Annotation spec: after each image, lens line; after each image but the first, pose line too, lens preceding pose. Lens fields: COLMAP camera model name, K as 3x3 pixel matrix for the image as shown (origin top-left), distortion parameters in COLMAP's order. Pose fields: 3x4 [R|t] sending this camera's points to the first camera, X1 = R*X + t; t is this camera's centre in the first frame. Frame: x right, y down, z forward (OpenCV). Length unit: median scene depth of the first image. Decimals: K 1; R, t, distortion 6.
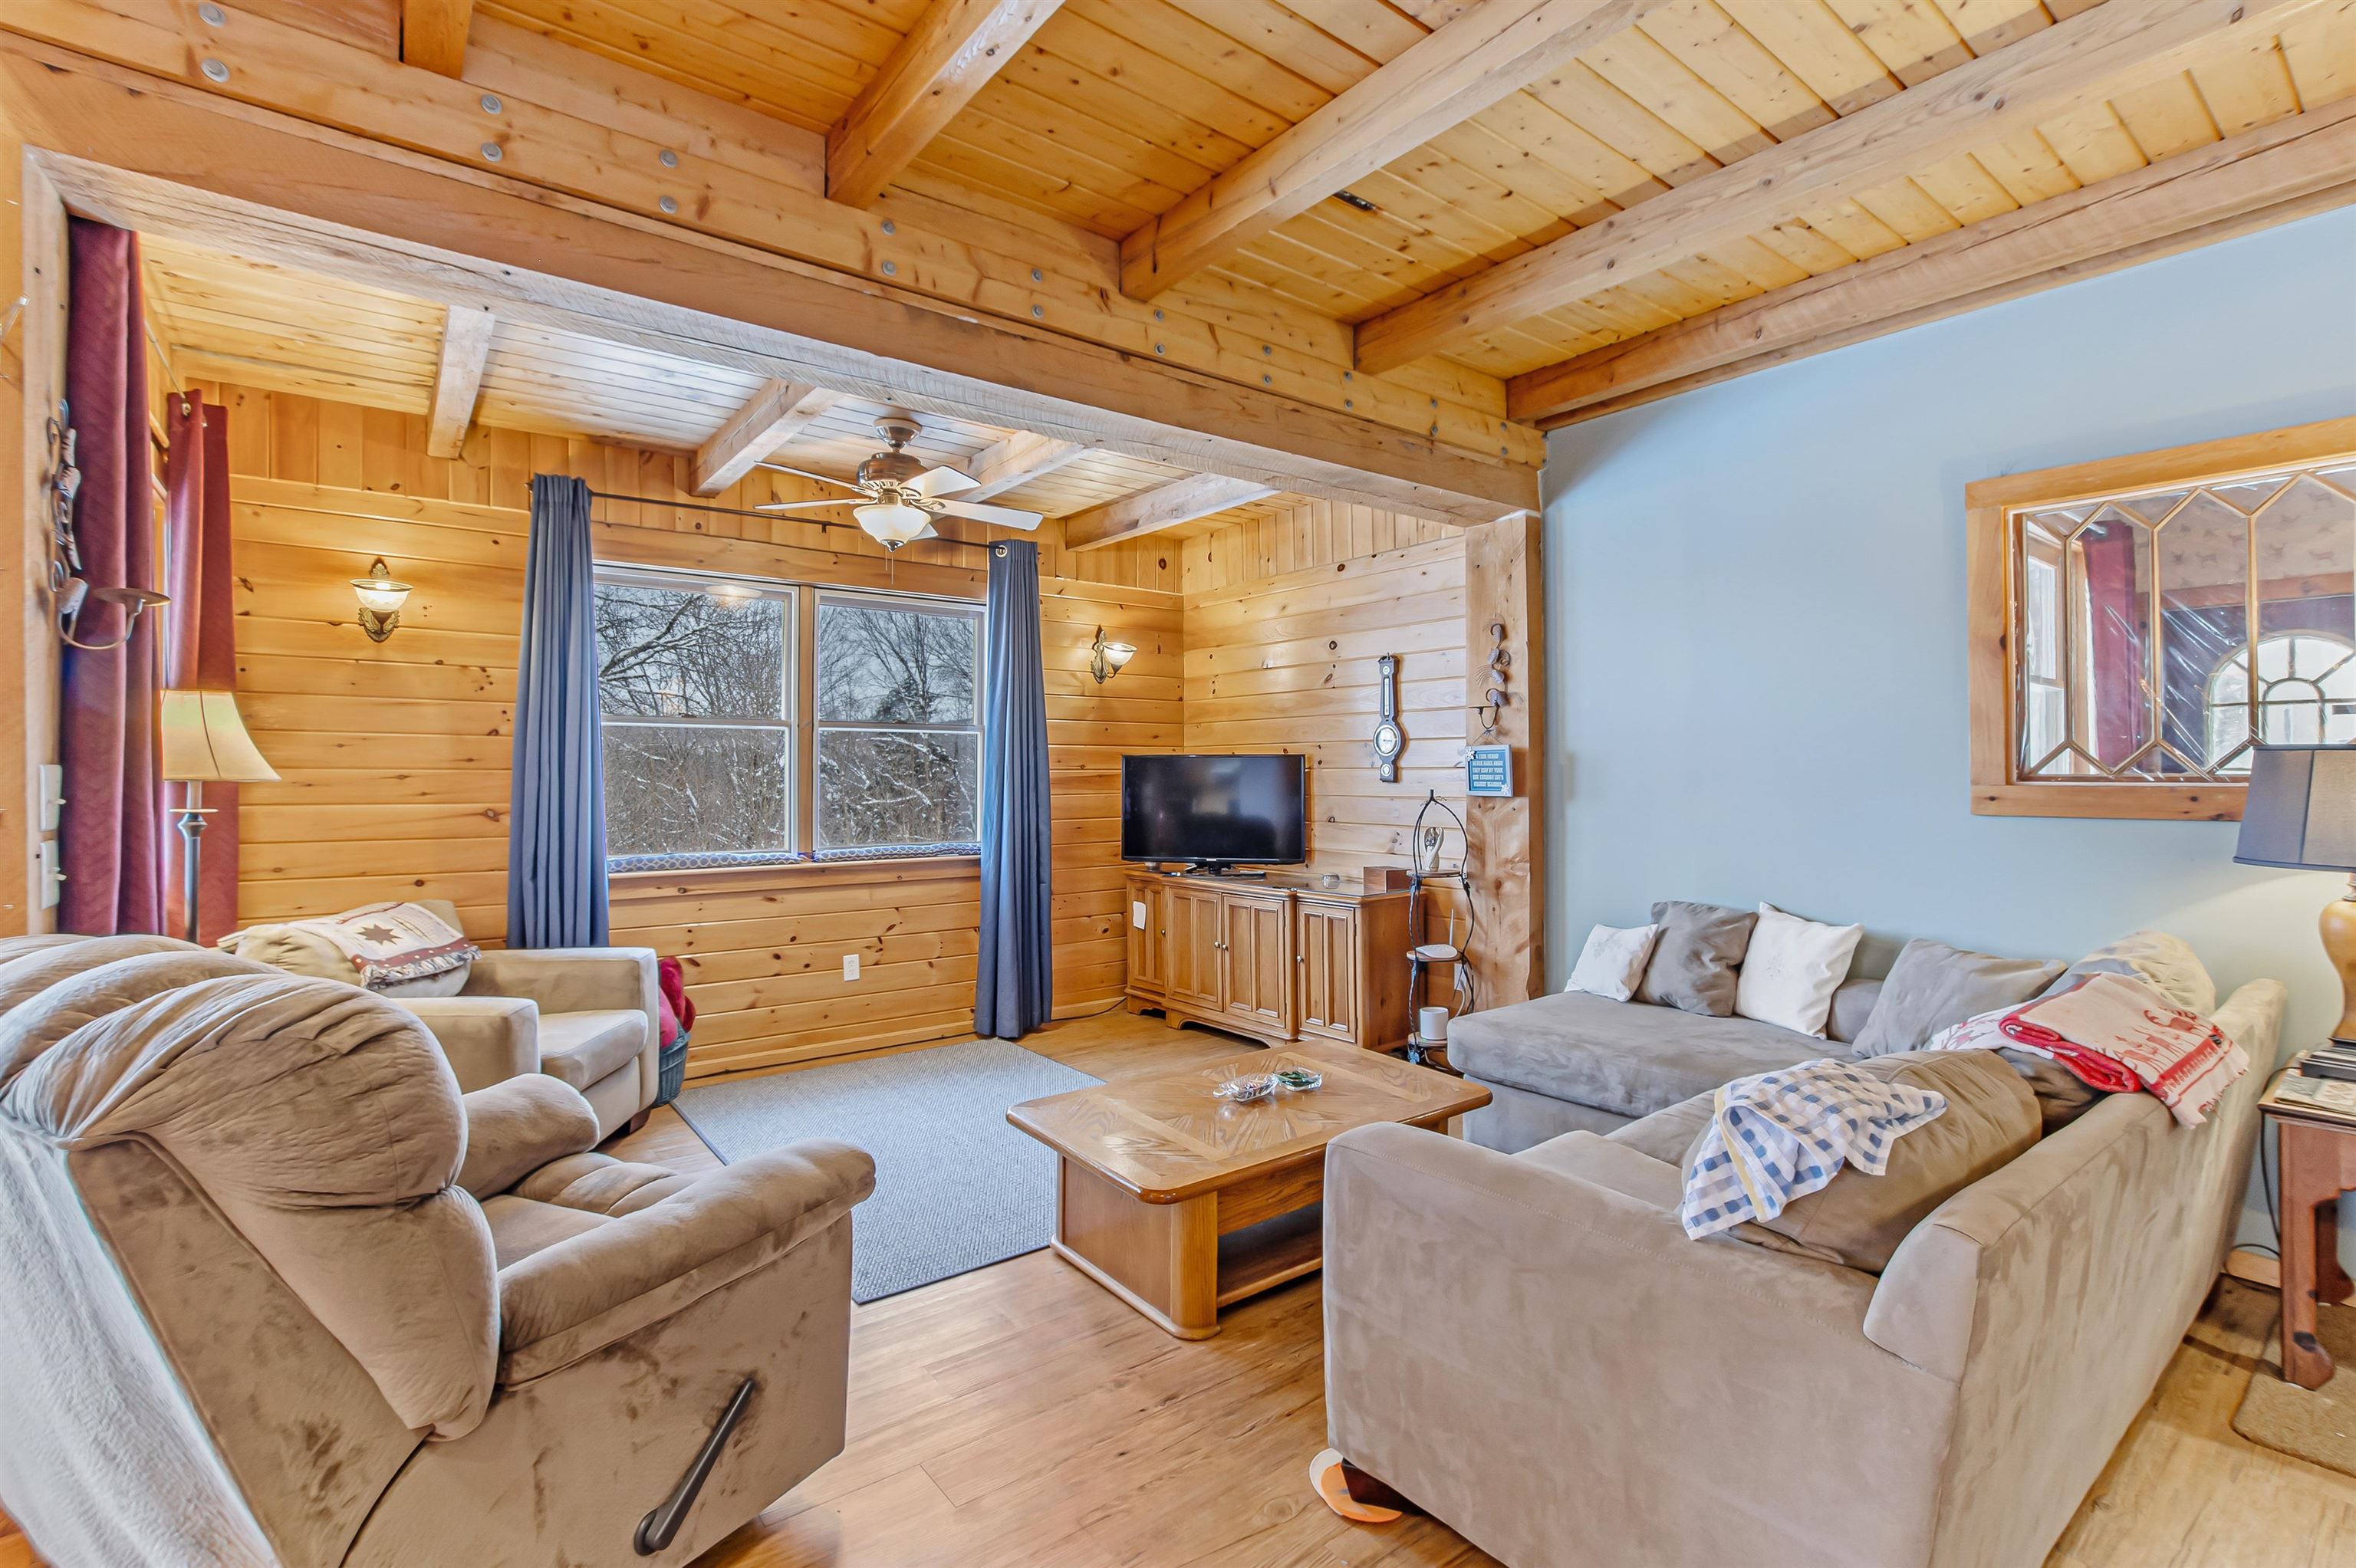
lens RADIAL K [[1062.8, 0, 1160.7], [0, 1062.8, 780.6], [0, 0, 1]] dist [-0.019860, 0.000867]
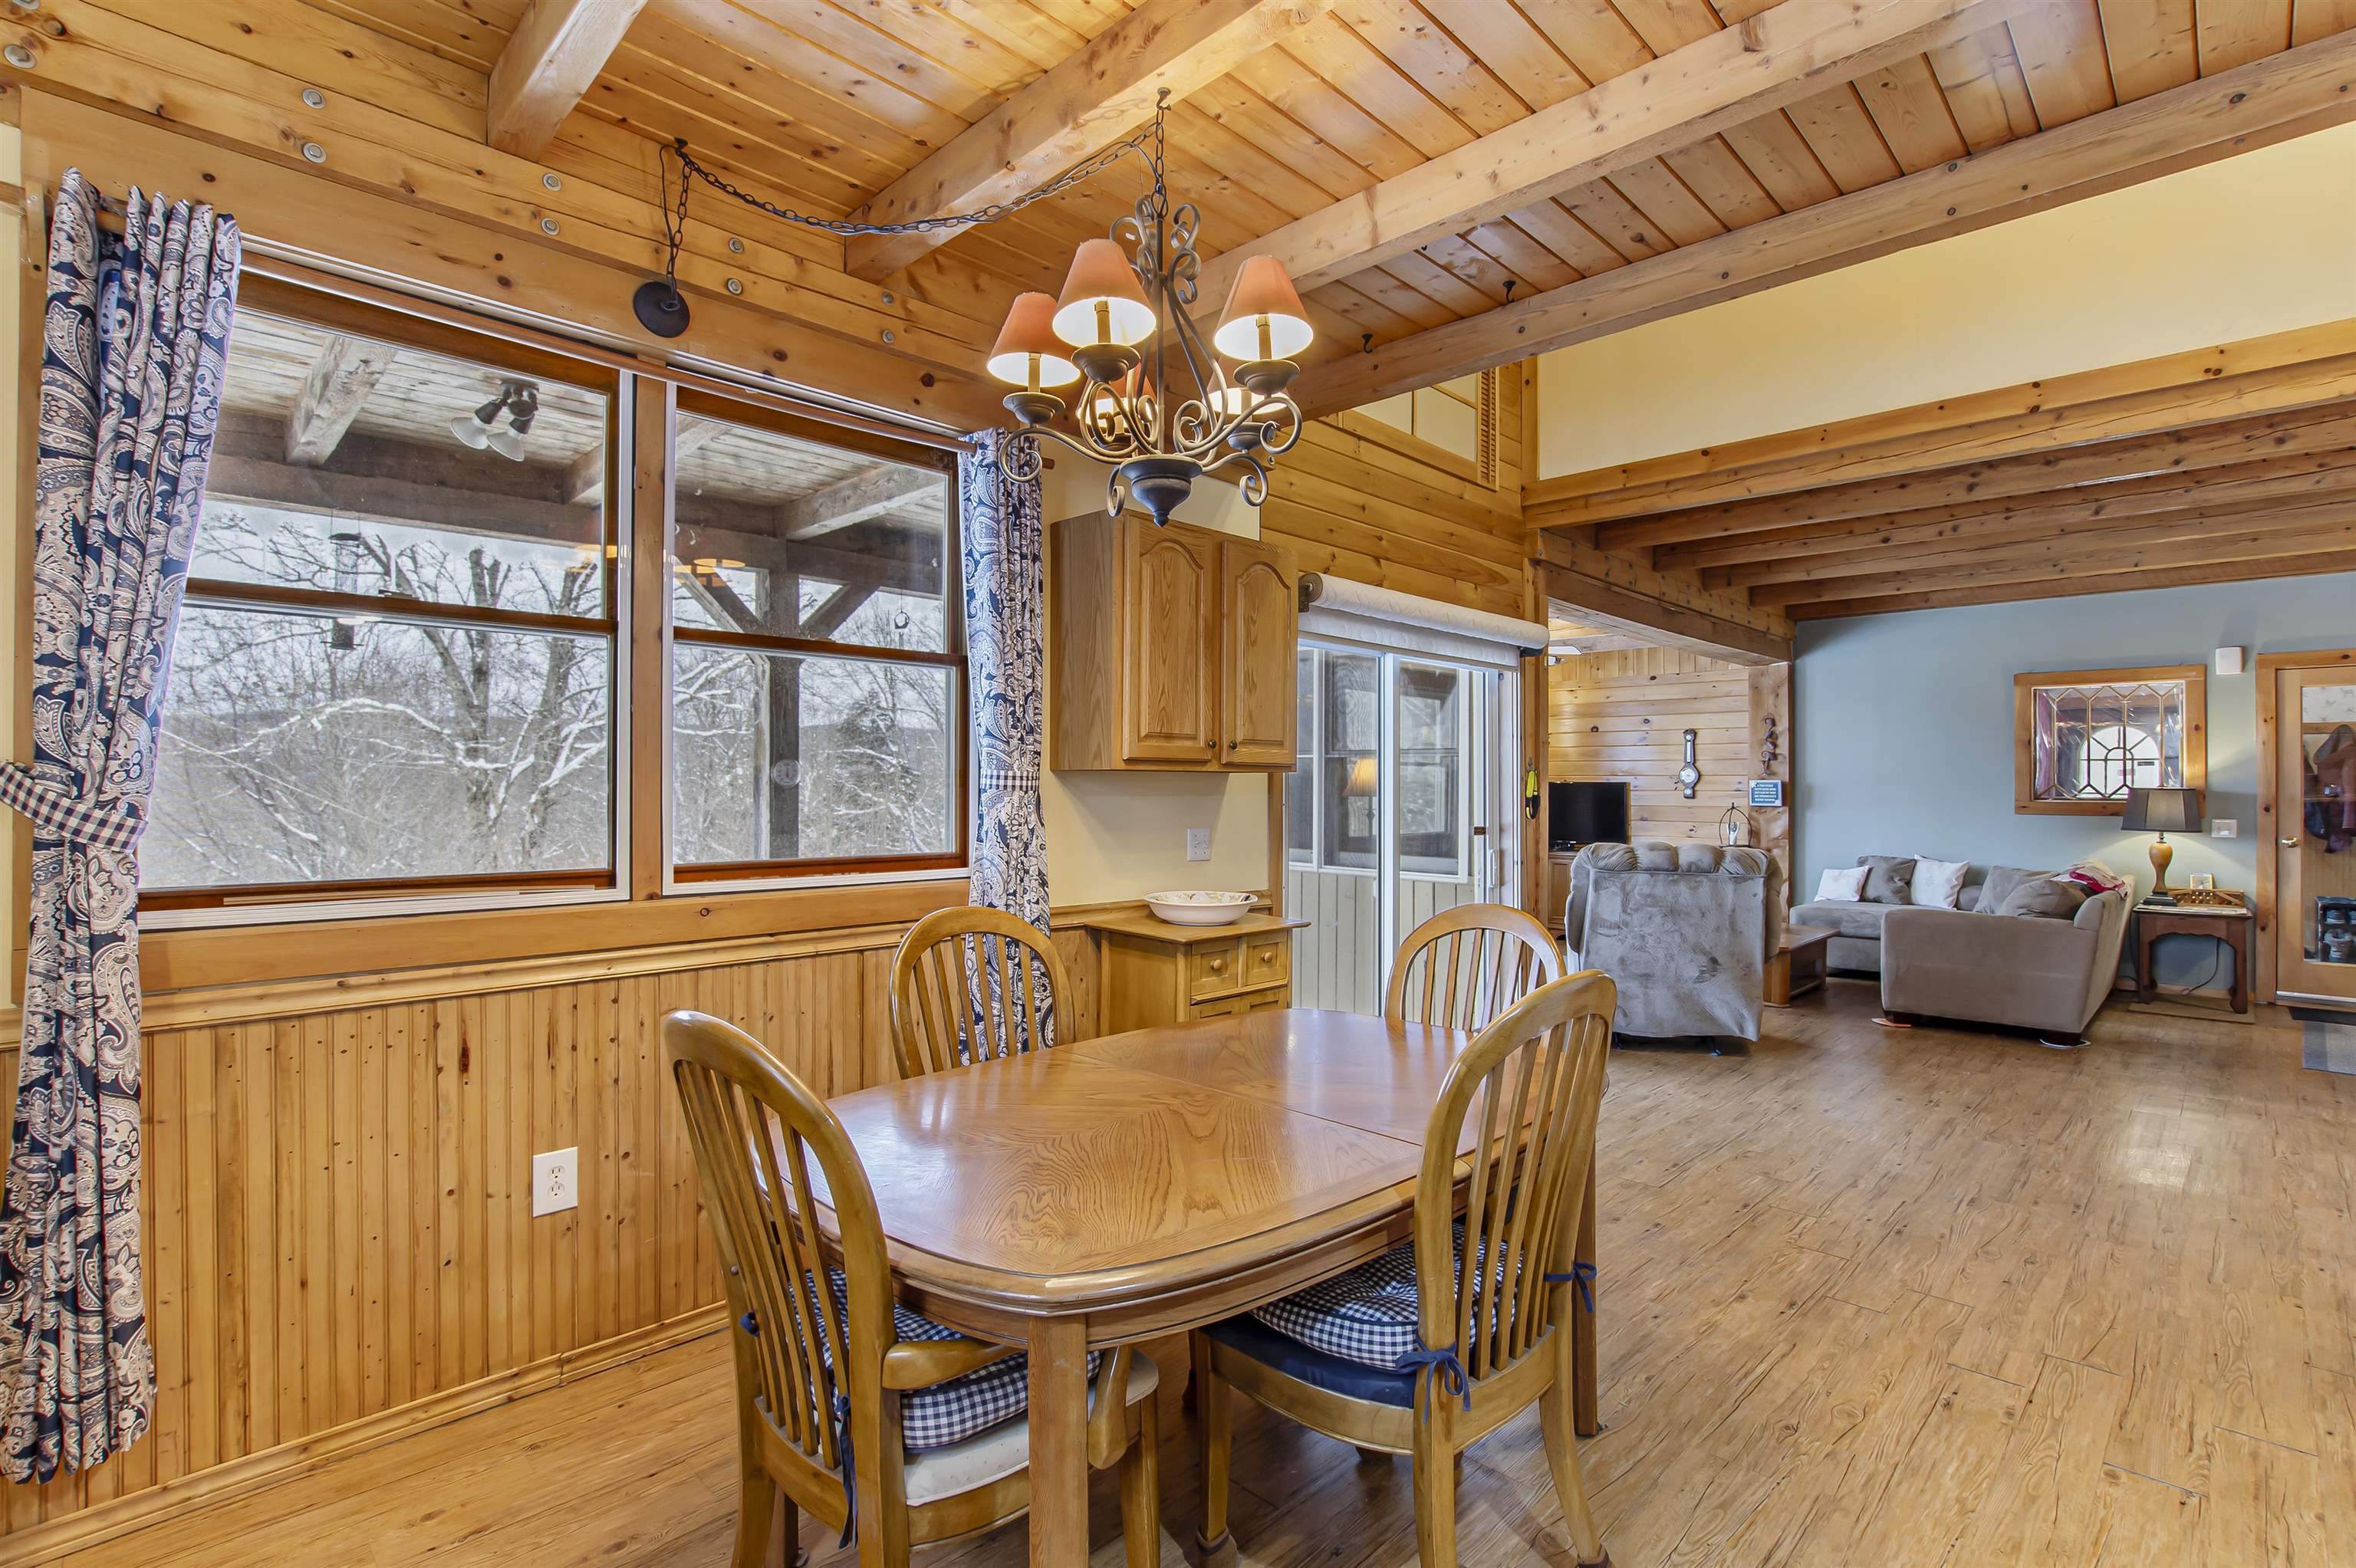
lens RADIAL K [[1088.9, 0, 1190.4], [0, 1088.9, 779.5], [0, 0, 1]] dist [-0.017652, 0.000023]
pose [[0.989241, 0.009388, 0.145993, -1.017173], [-0.006968, 0.999830, -0.017083, 0.007713], [-0.146128, 0.015882, 0.989138, -0.812218]]
